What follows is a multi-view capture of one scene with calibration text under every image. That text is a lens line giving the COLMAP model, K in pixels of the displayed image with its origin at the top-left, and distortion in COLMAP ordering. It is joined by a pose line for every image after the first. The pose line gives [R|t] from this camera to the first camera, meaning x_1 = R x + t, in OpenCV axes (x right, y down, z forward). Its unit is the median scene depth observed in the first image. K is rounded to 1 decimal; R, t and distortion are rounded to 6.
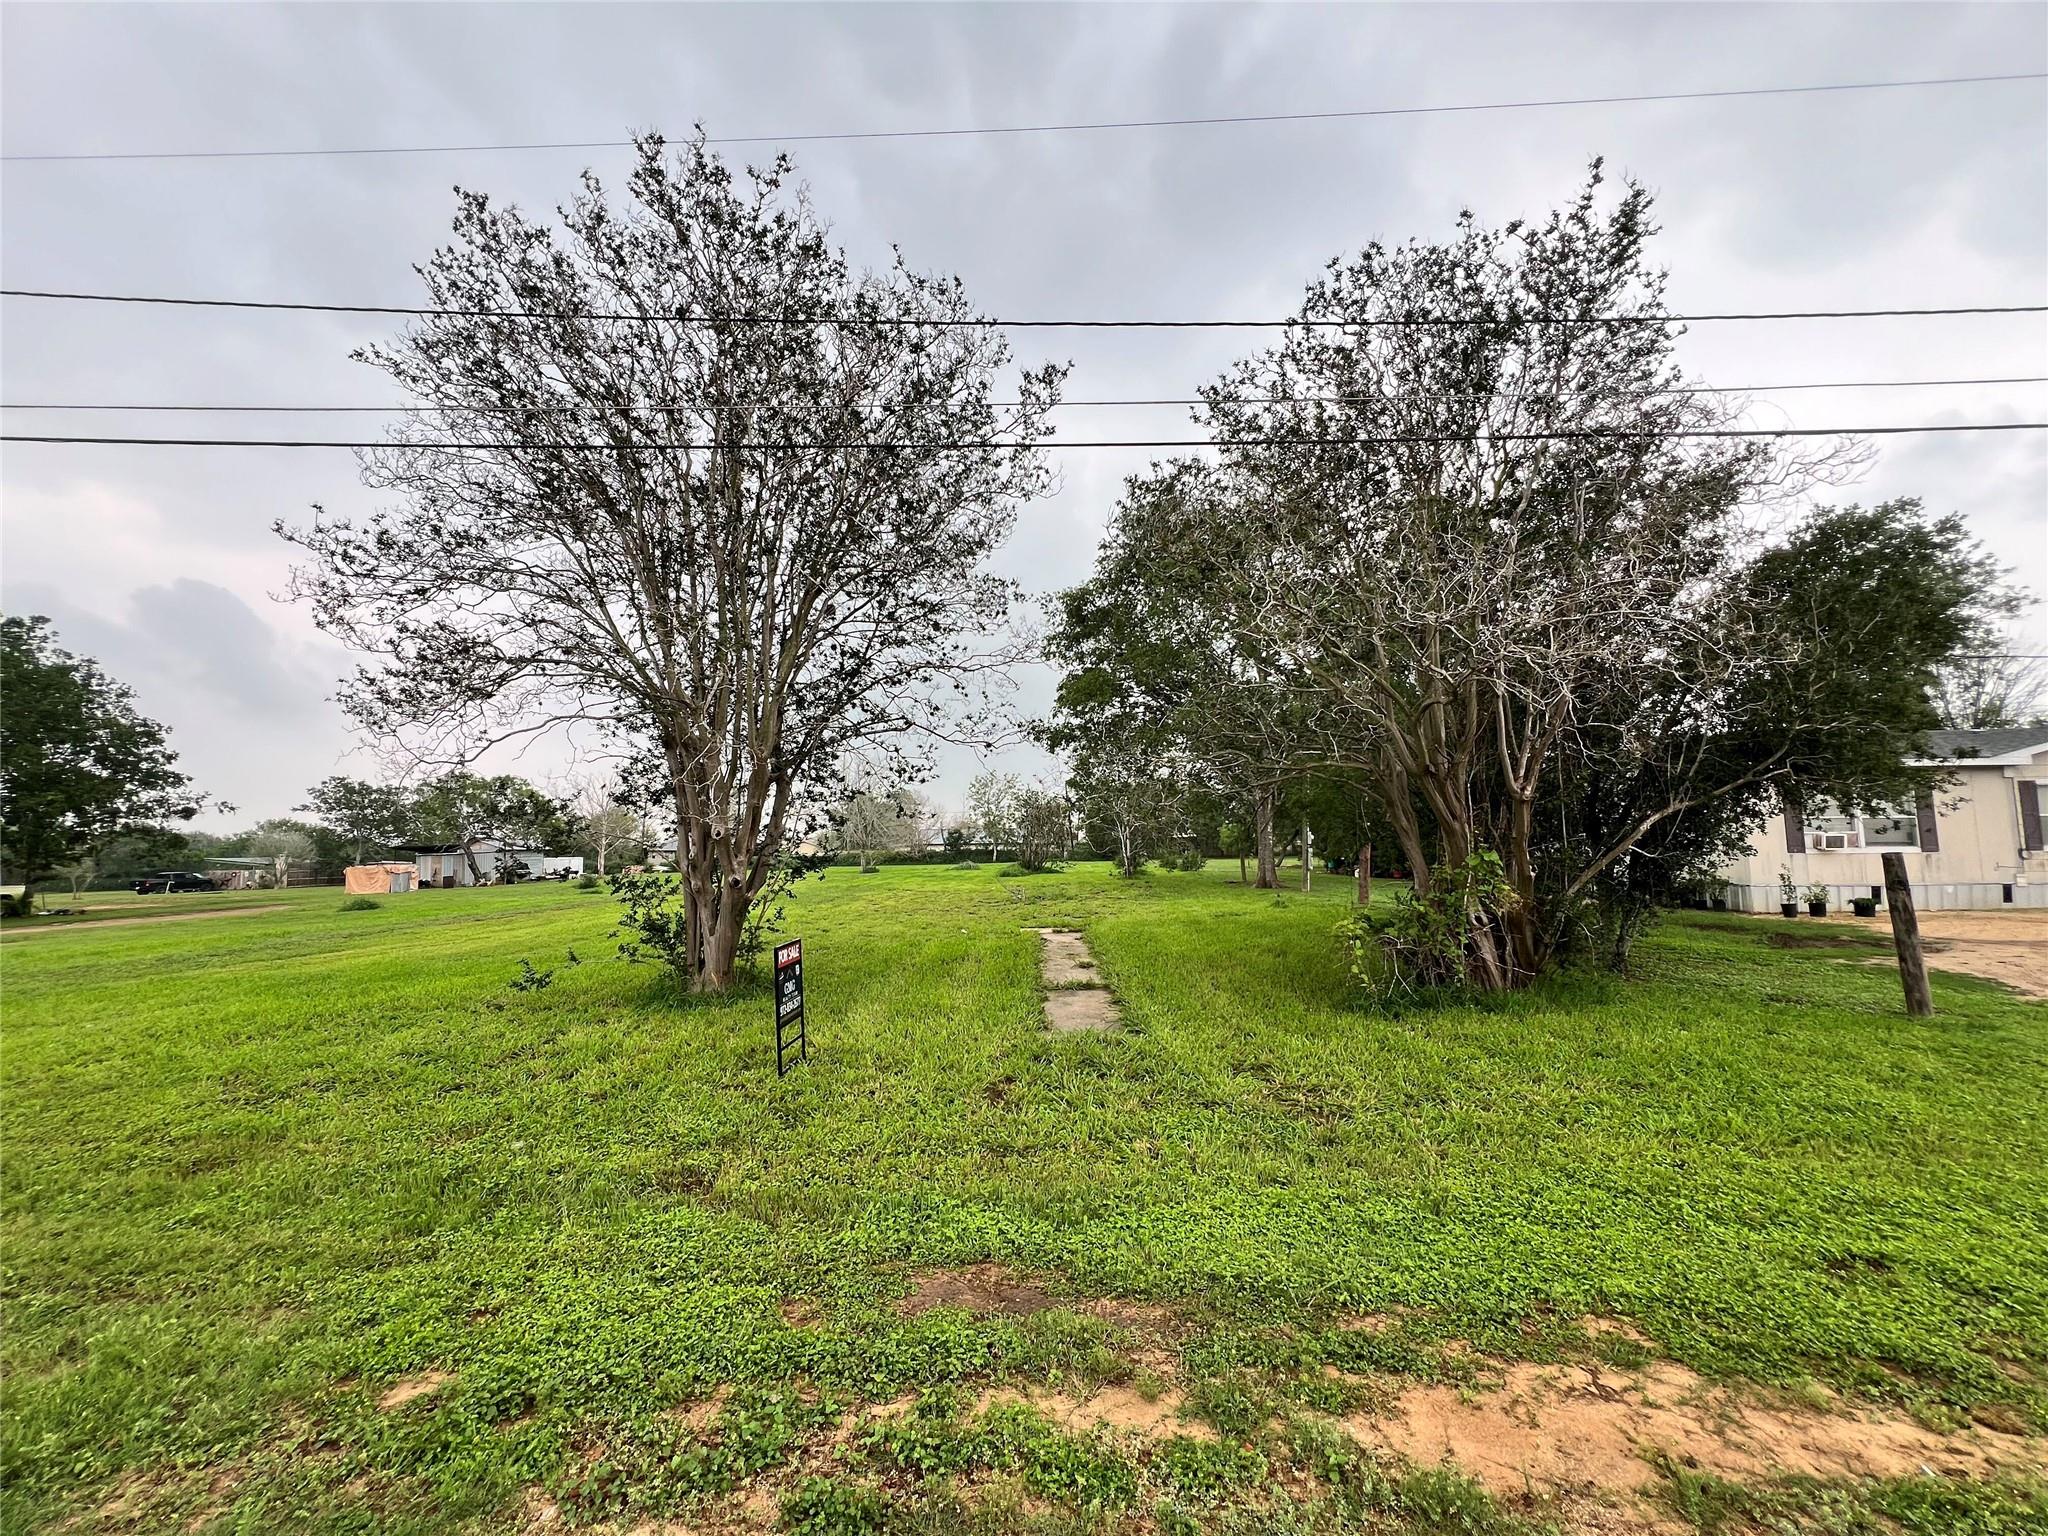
lens RADIAL K [[832.9, 0, 1024.0], [0, 832.9, 768.0], [0, 0, 1]] dist [0.001532, 0.000150]
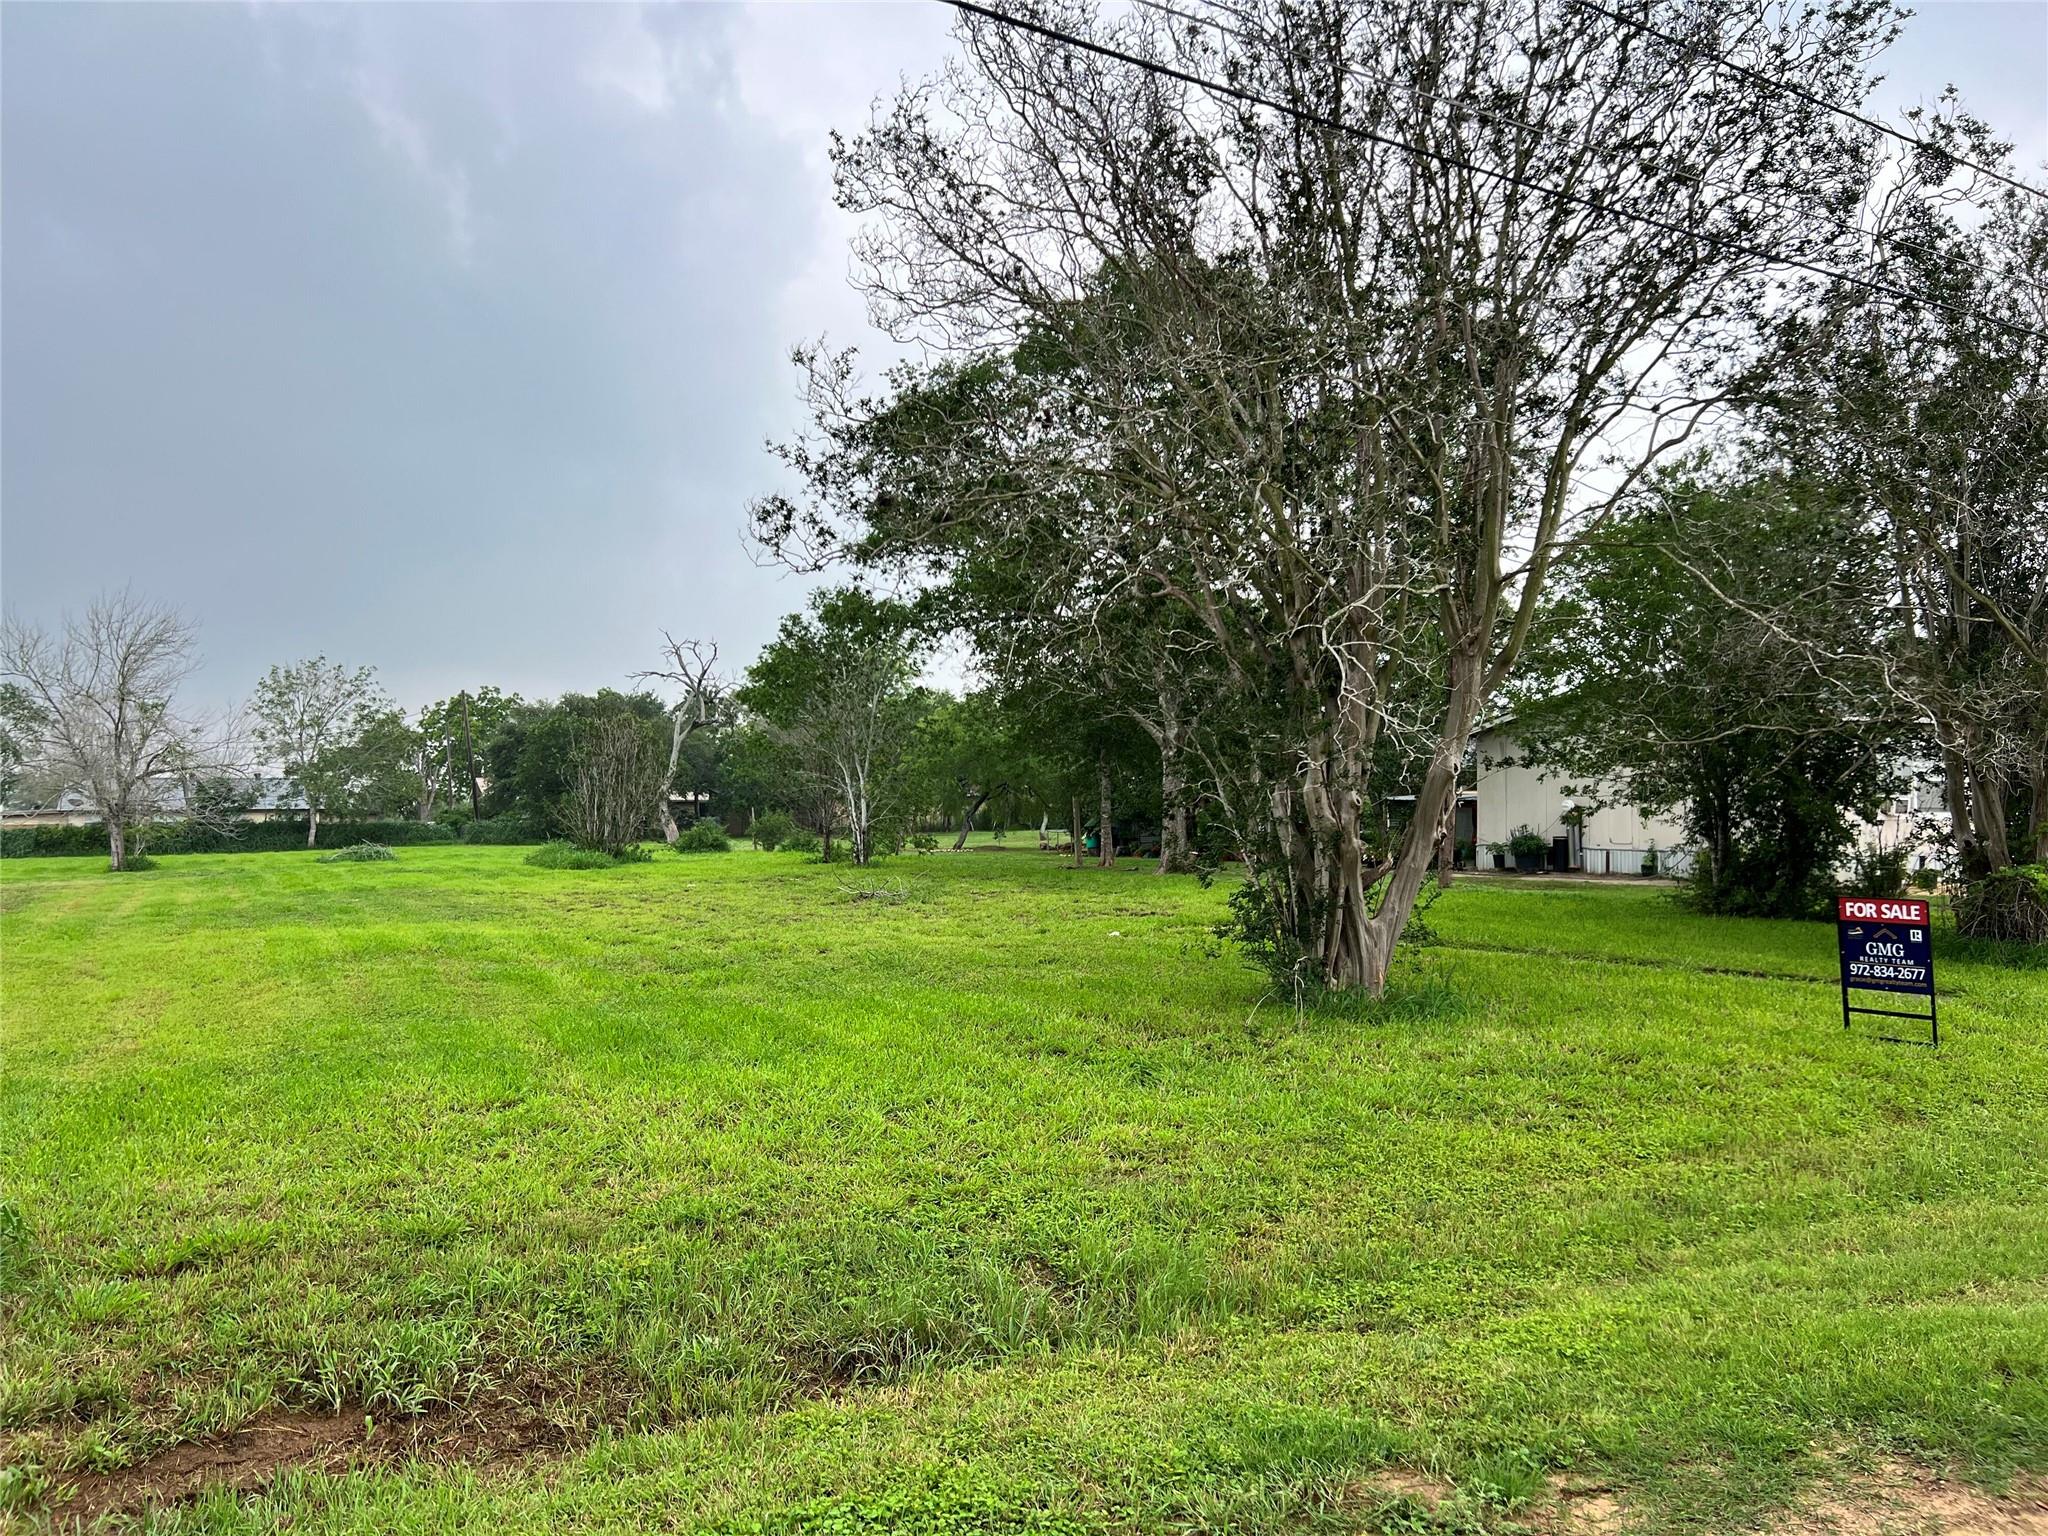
lens RADIAL K [[1562.6, 0, 1025.7], [0, 1562.6, 760.5], [0, 0, 1]] dist [0.073743, -0.081164]
pose [[0.864015, 0.023044, 0.502938, -1.074599], [-0.050295, 0.997906, 0.040681, 0.034205], [-0.500948, -0.060445, 0.863364, 0.056252]]
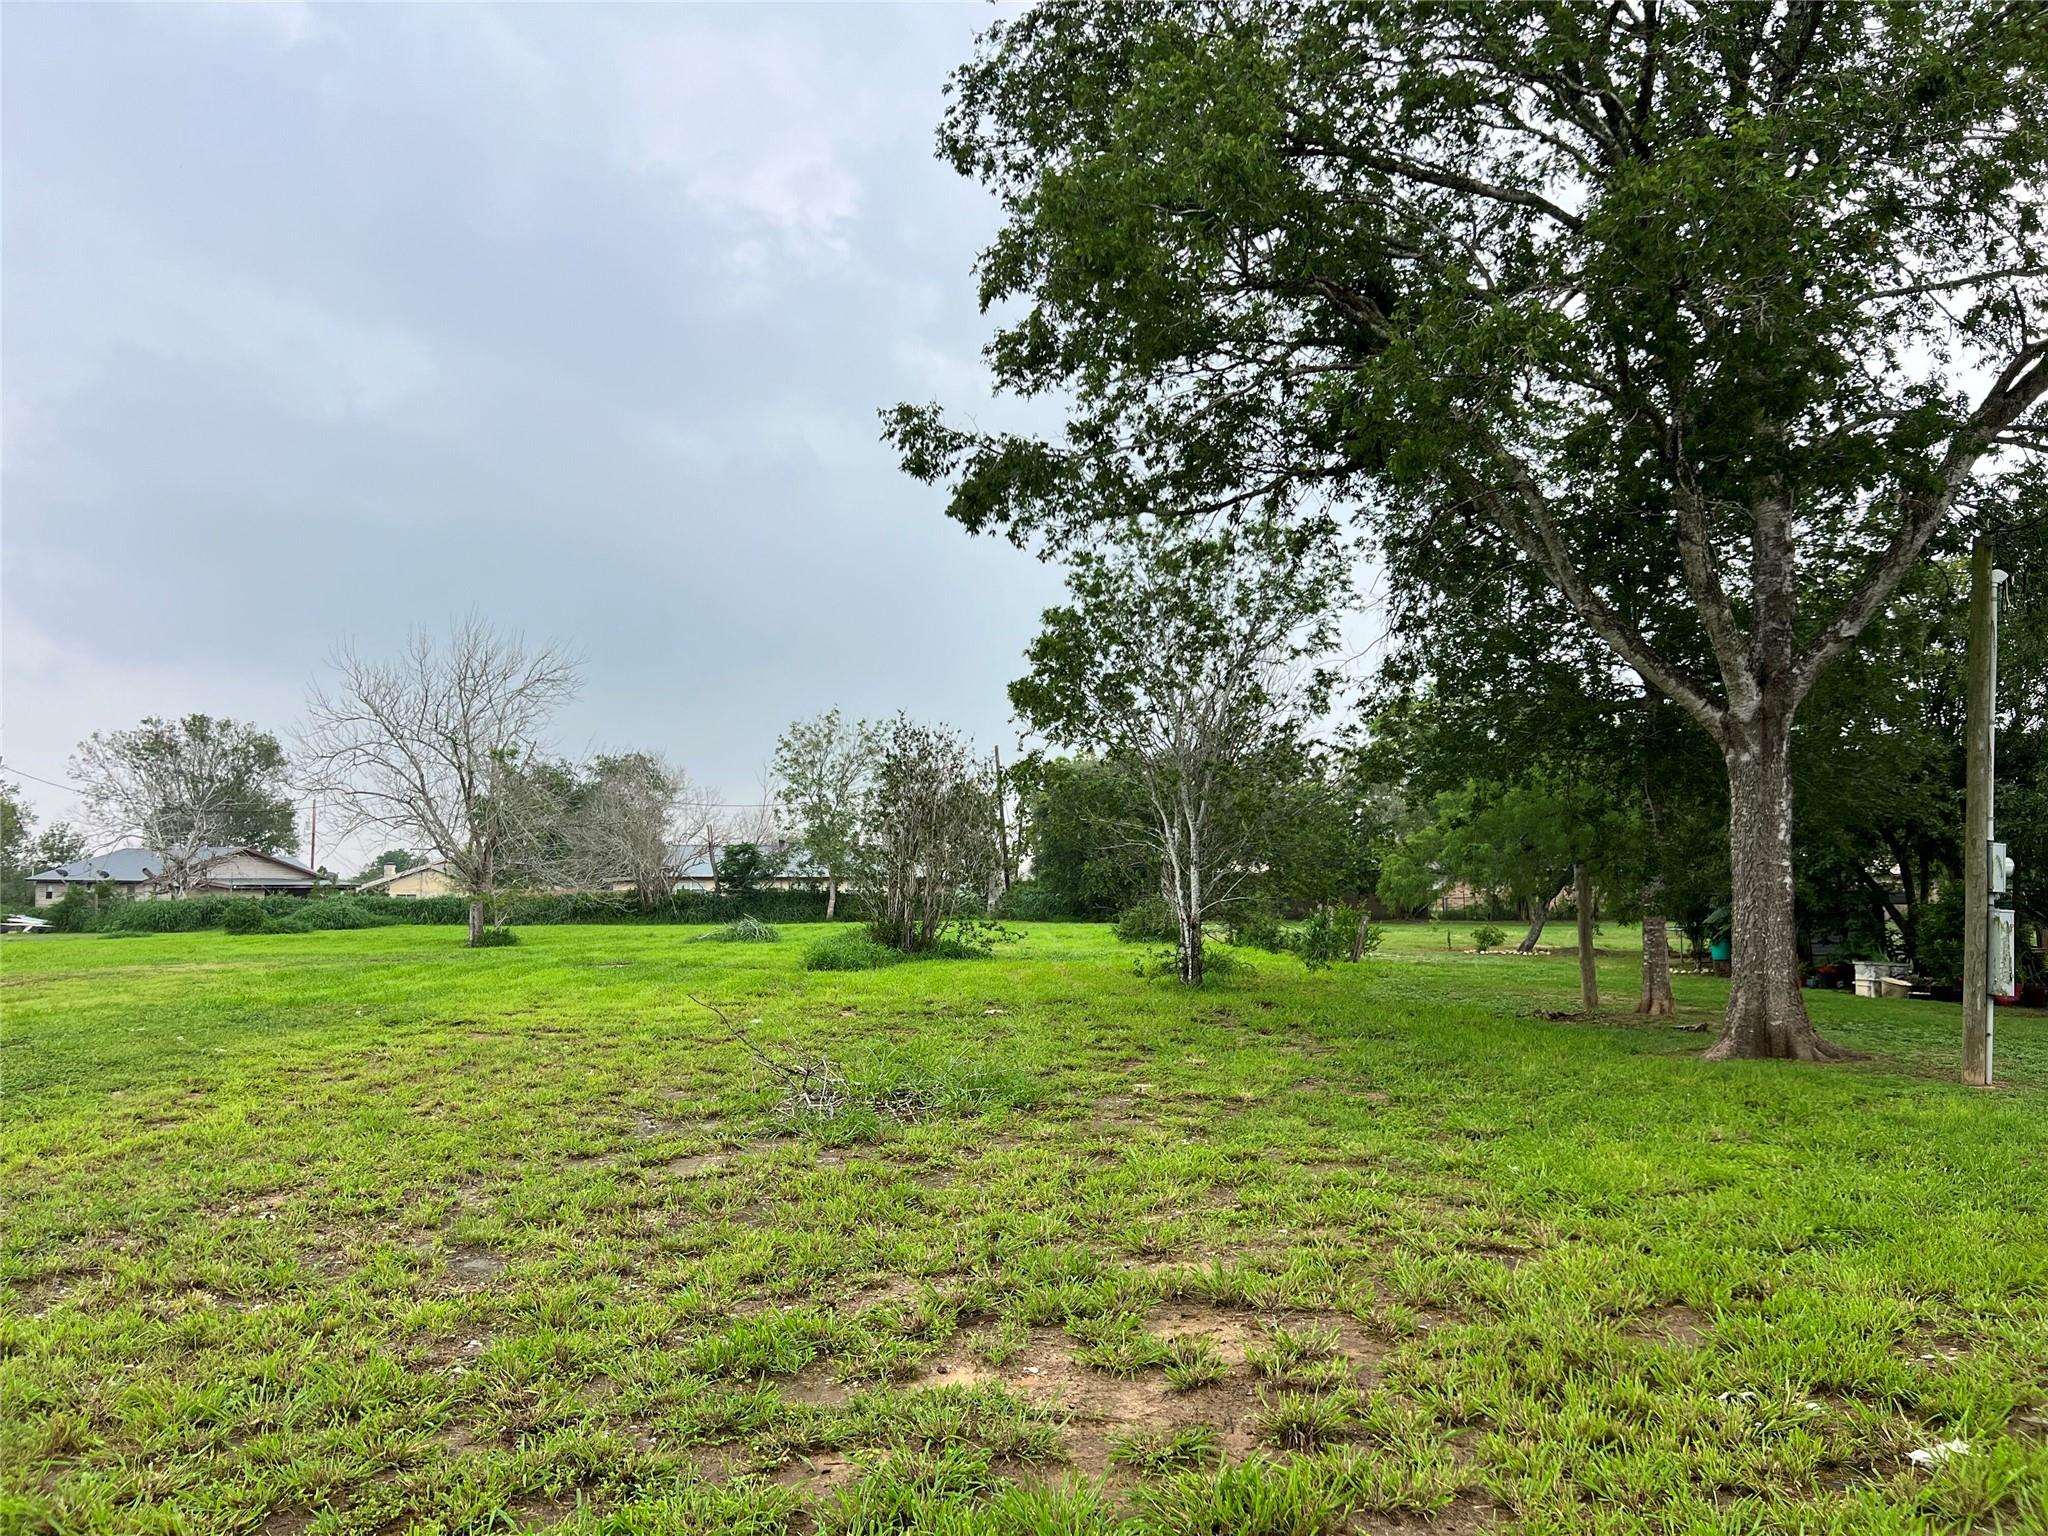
lens RADIAL K [[1562.6, 0, 1025.7], [0, 1562.6, 760.5], [0, 0, 1]] dist [0.073743, -0.081164]
pose [[0.996993, 0.027515, 0.072442, 0.044123], [-0.028336, 0.999545, 0.010337, 0.133337], [-0.072125, -0.012359, 0.997319, 1.322114]]
